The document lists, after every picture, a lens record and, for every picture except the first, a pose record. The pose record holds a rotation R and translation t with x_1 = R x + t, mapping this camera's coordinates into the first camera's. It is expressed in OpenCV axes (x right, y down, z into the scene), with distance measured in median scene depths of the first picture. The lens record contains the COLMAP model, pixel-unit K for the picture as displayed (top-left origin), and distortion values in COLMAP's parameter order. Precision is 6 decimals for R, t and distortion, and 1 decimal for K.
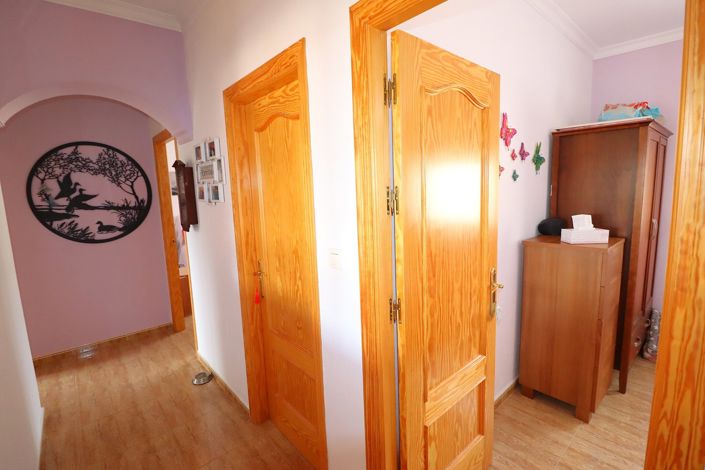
lens RADIAL K [[328.1, 0, 353.8], [0, 328.1, 232.1], [0, 0, 1]] dist [-0.000602, -0.011738]
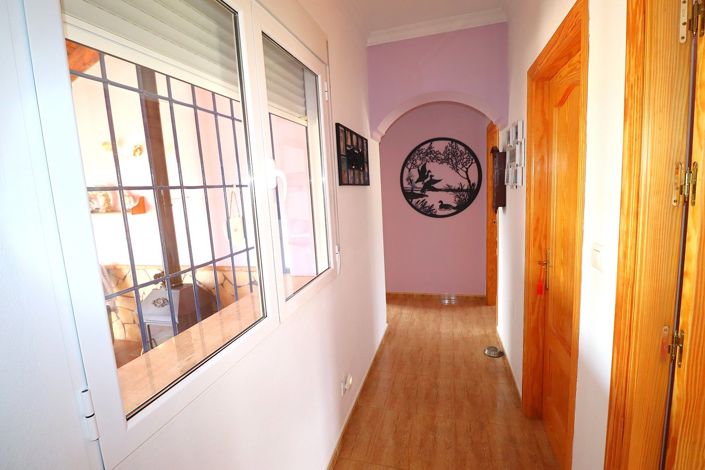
lens RADIAL K [[328.1, 0, 353.8], [0, 328.1, 232.1], [0, 0, 1]] dist [-0.000602, -0.011738]
pose [[0.539571, 0.120316, -0.833299, 0.126295], [-0.079809, 0.992589, 0.091638, -0.001875], [0.838149, 0.017060, 0.545175, 0.028670]]
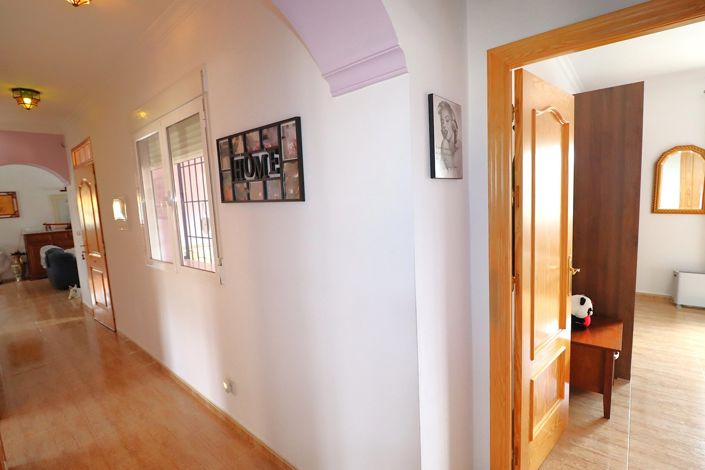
lens RADIAL K [[328.1, 0, 353.8], [0, 328.1, 232.1], [0, 0, 1]] dist [-0.000602, -0.011738]
pose [[-0.989845, 0.071820, -0.122677, -0.845964], [0.042540, 0.973095, 0.226445, -0.143317], [0.135639, 0.218927, -0.966268, 1.323039]]
